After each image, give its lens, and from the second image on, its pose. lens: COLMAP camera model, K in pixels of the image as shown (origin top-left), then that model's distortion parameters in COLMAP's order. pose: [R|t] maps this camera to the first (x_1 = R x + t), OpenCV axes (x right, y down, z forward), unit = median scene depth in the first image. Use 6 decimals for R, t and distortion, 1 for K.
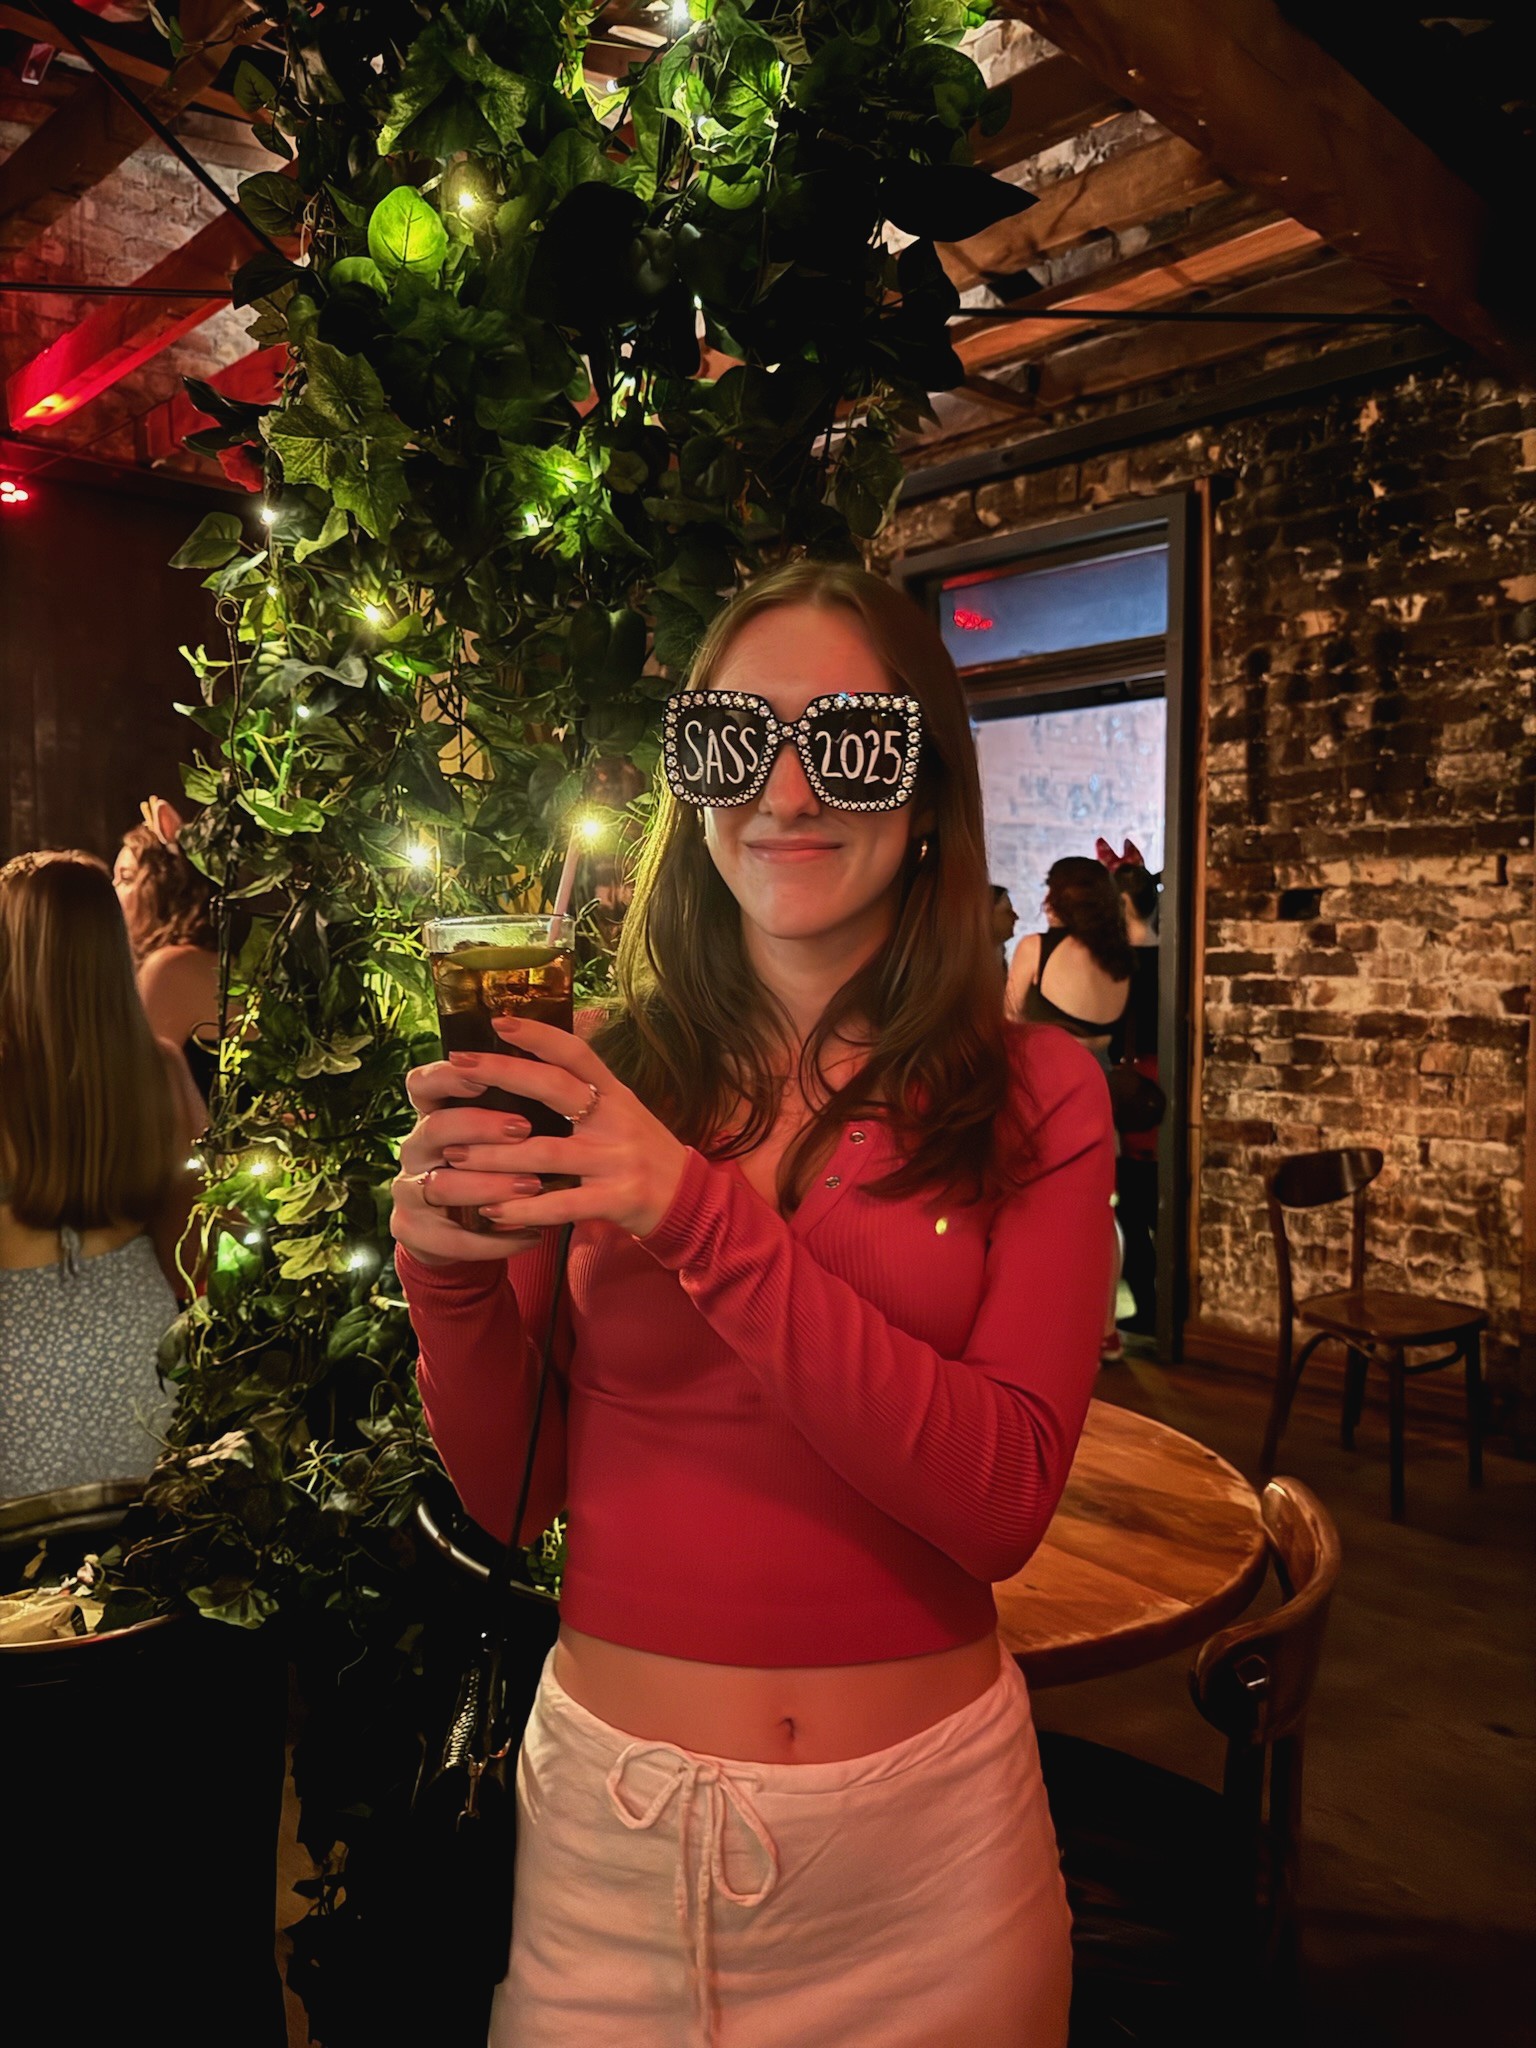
lens RADIAL K [[1460.7, 0, 768.5], [0, 1460.7, 1042.4], [0, 0, 1]] dist [0.034014, -0.063726]
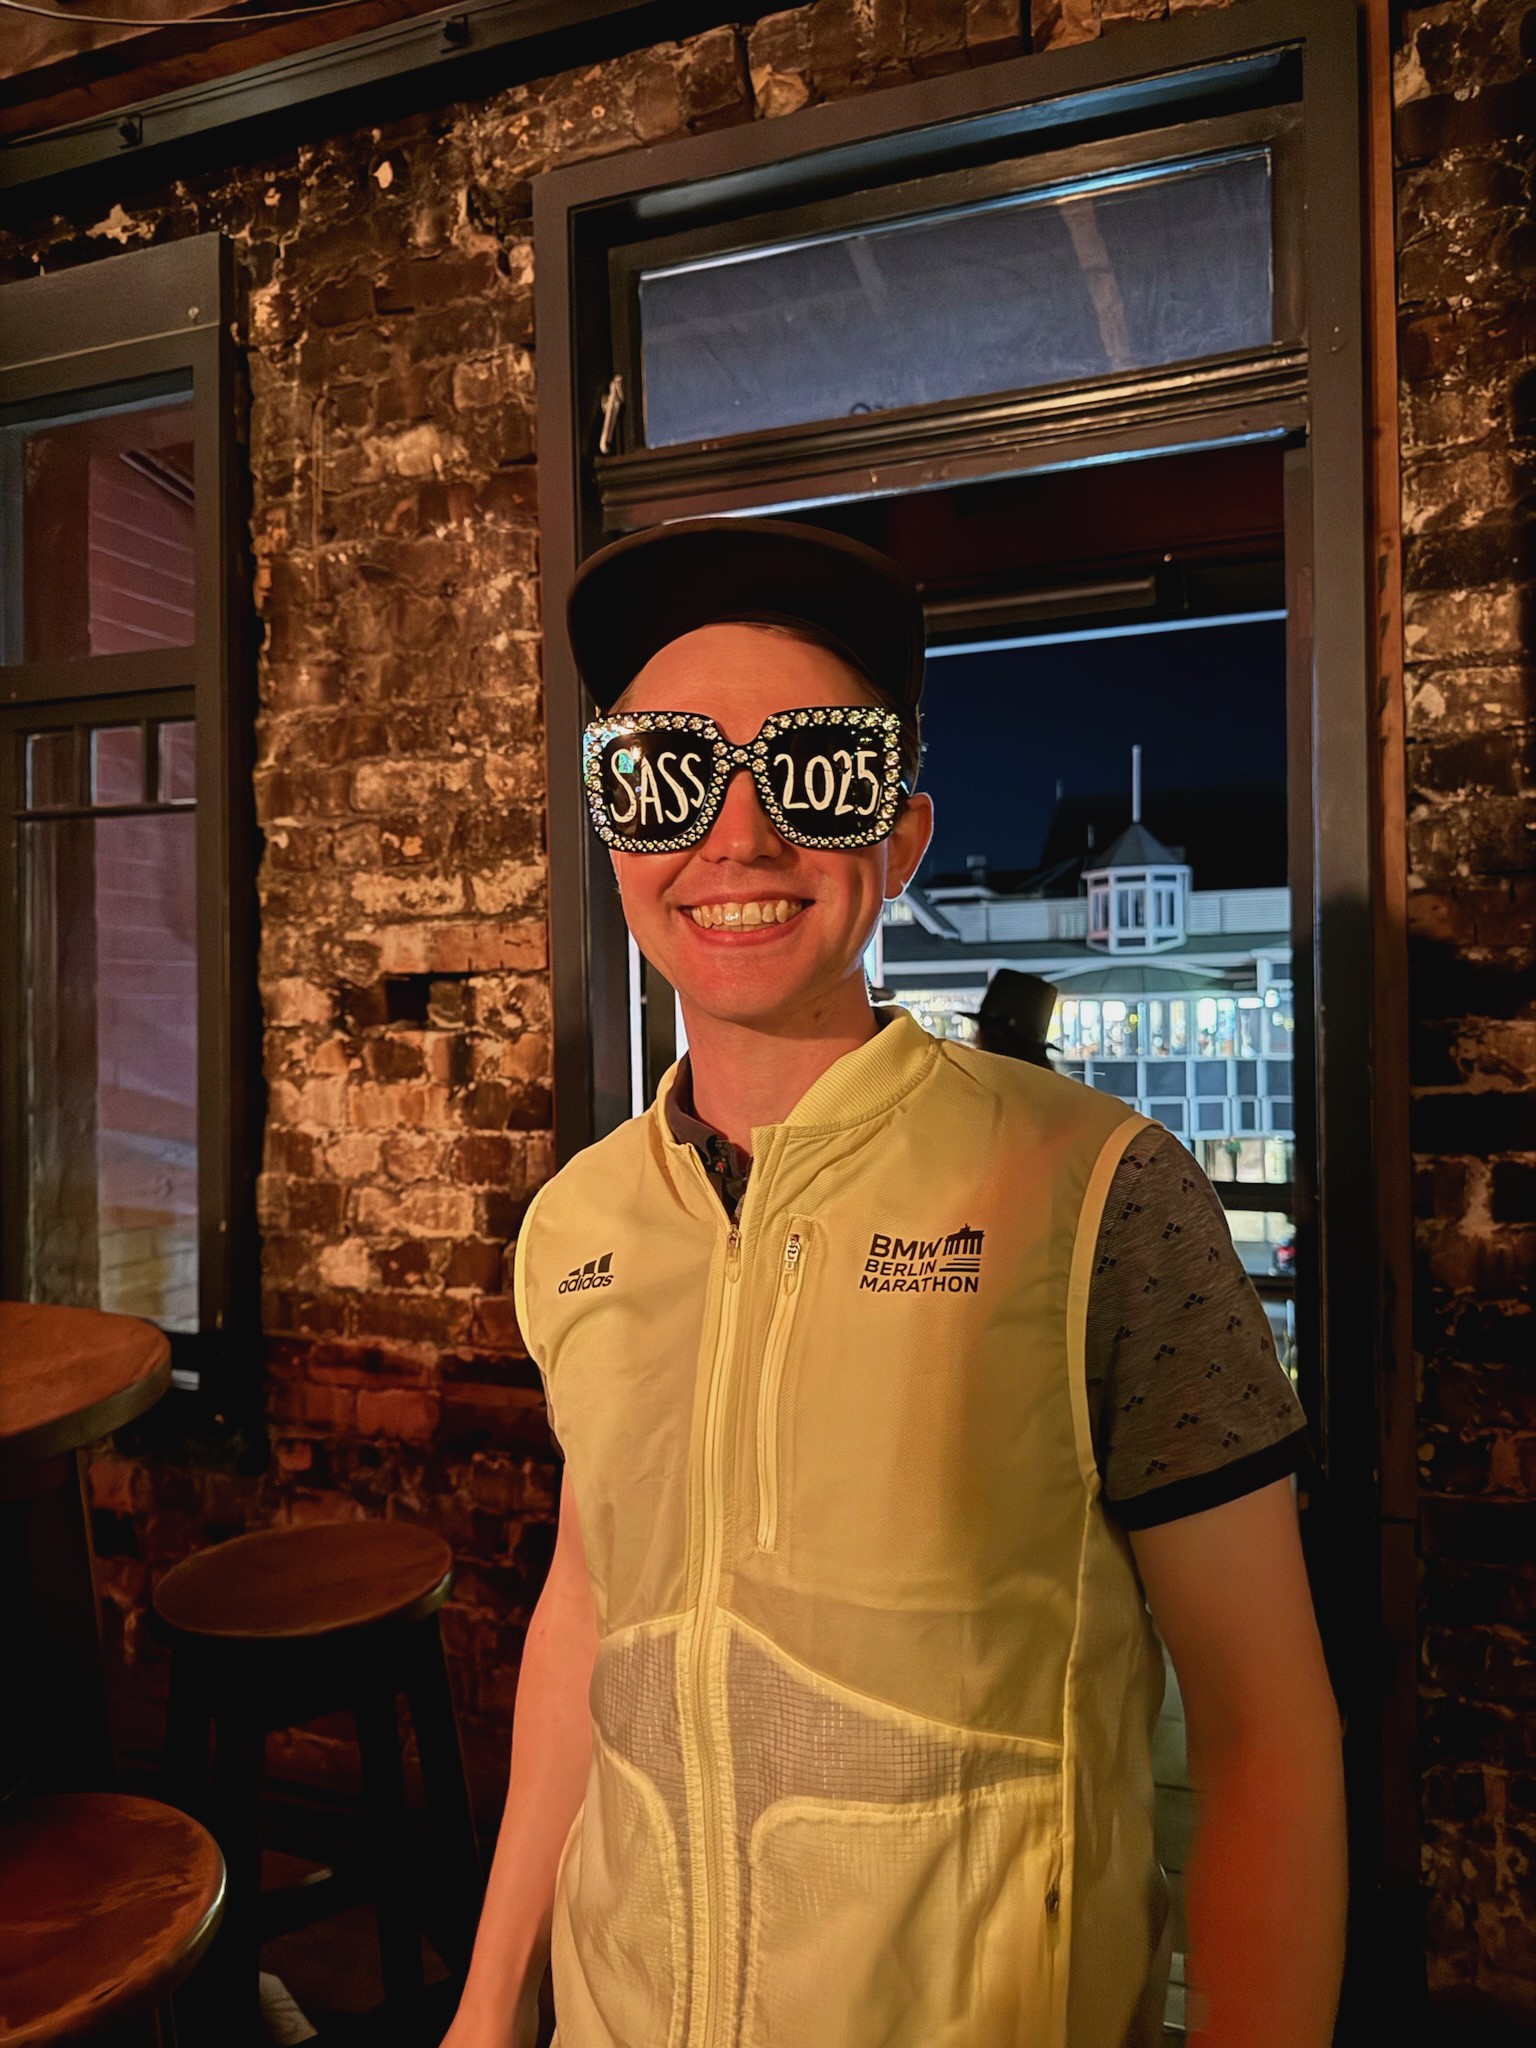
lens RADIAL K [[1460.7, 0, 768.5], [0, 1460.7, 1042.4], [0, 0, 1]] dist [0.034014, -0.063726]
pose [[0.912487, -0.010451, 0.408973, -0.037076], [0.039445, 0.997264, -0.062523, -0.060949], [-0.407201, 0.073183, 0.910402, 0.733543]]
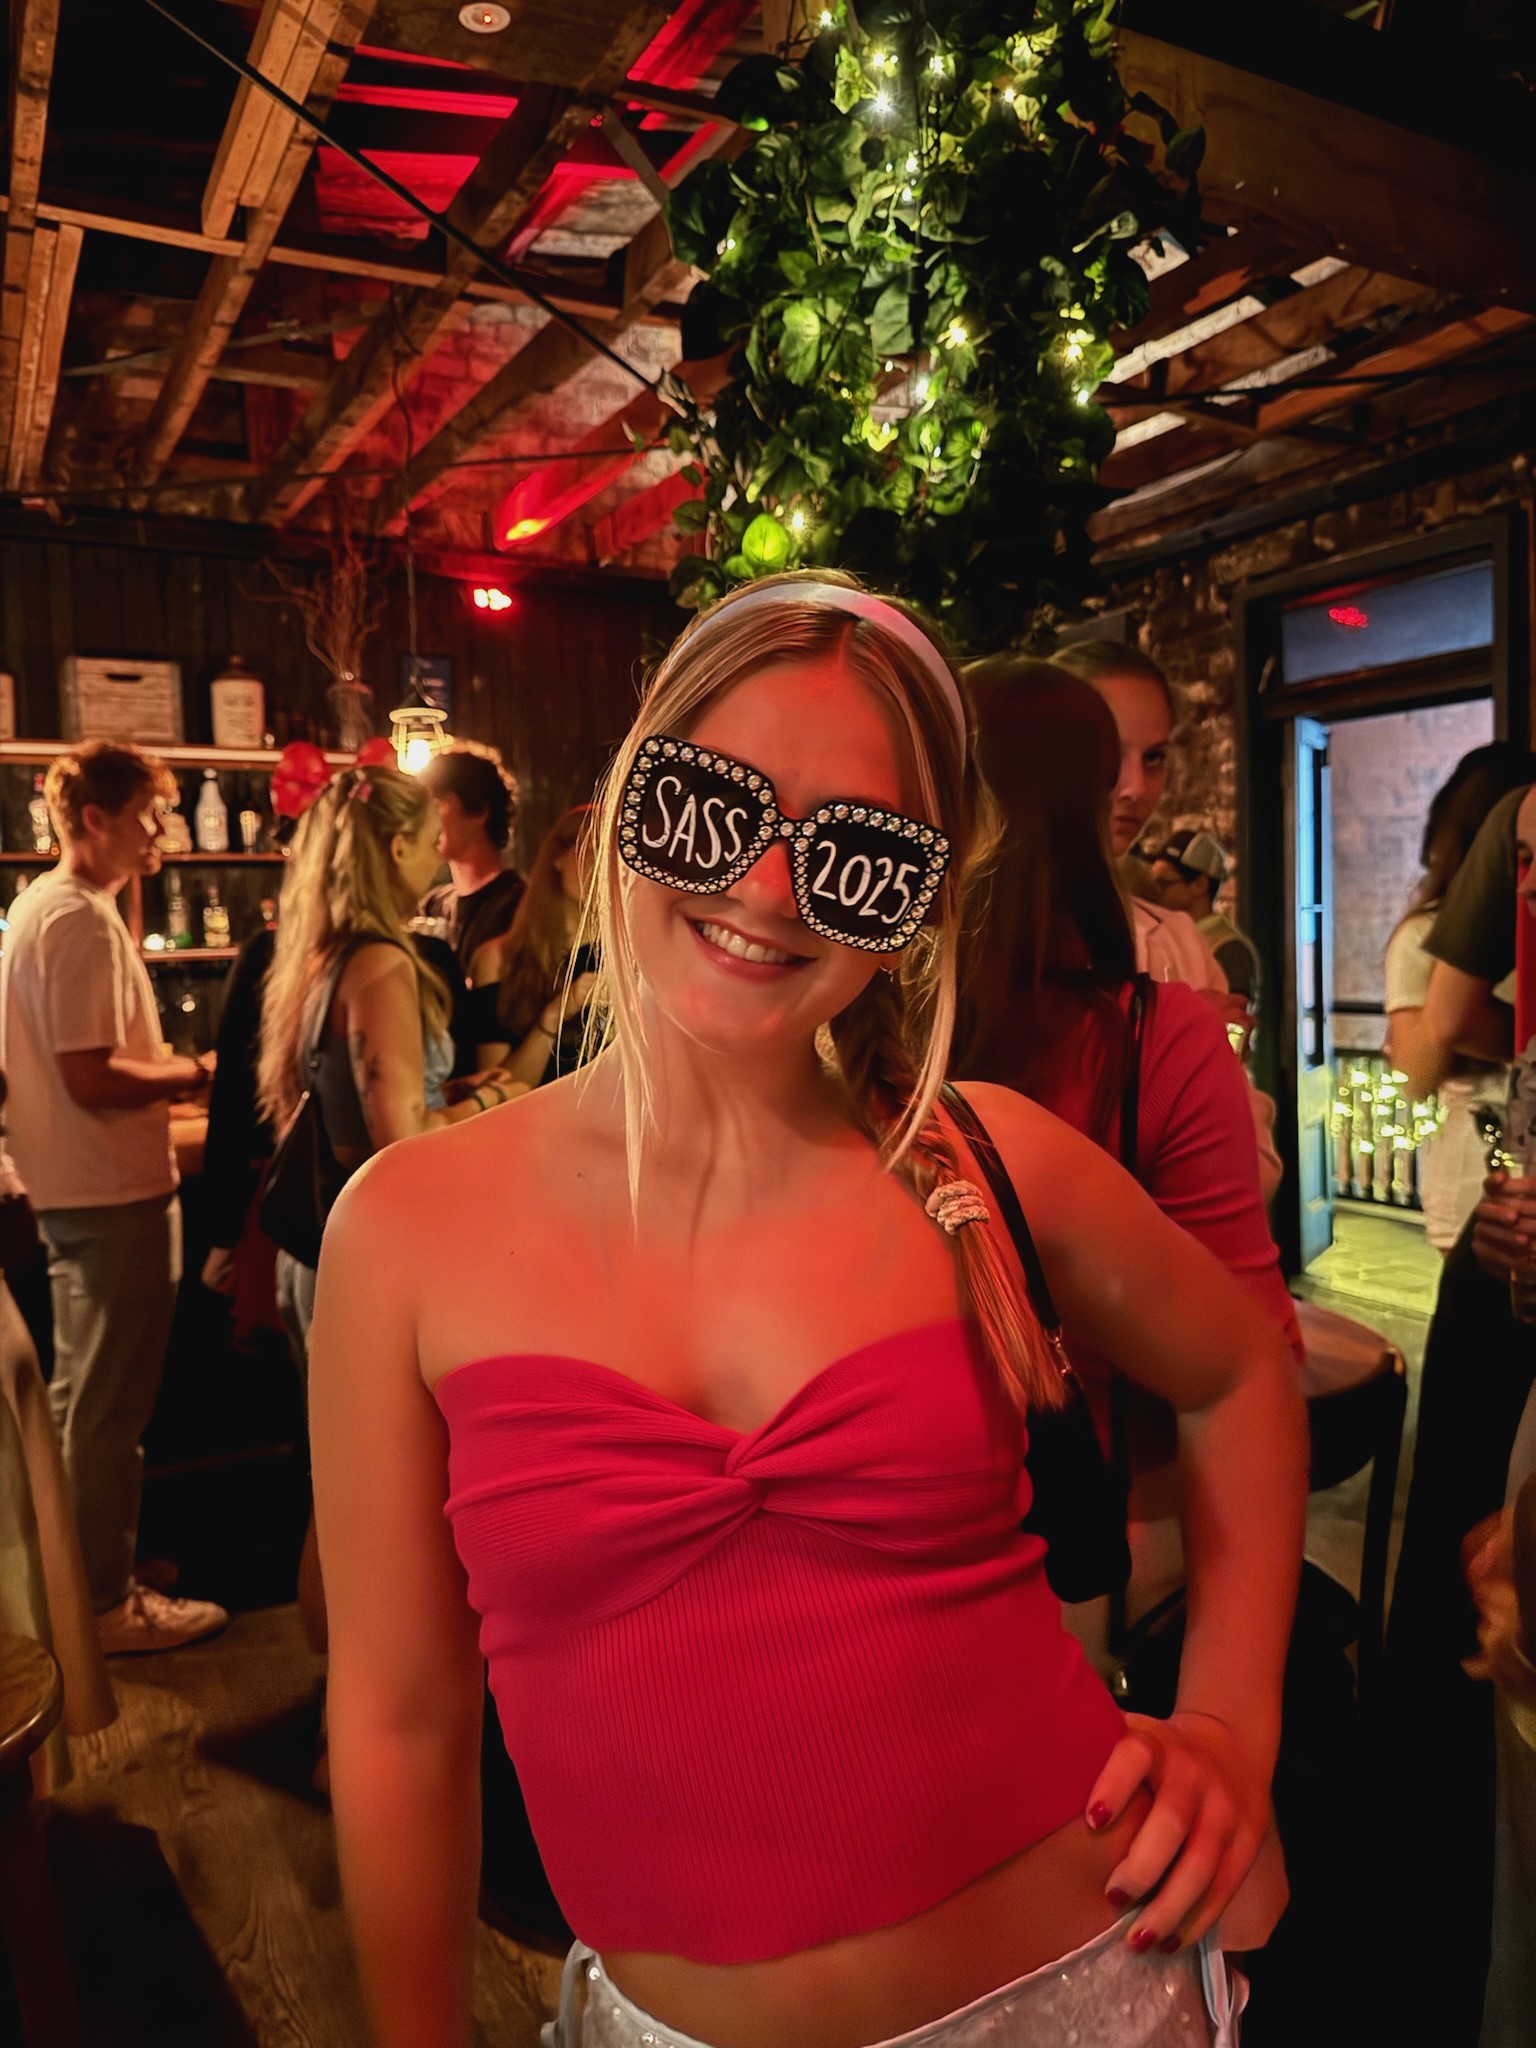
lens RADIAL K [[1478.7, 0, 772.0], [0, 1478.7, 1042.9], [0, 0, 1]] dist [-0.011863, 0.001242]
pose [[0.962865, -0.001010, -0.269983, 0.059382], [0.000655, 0.999999, -0.001406, 0.010468], [0.269984, 0.001177, 0.962864, -0.173125]]
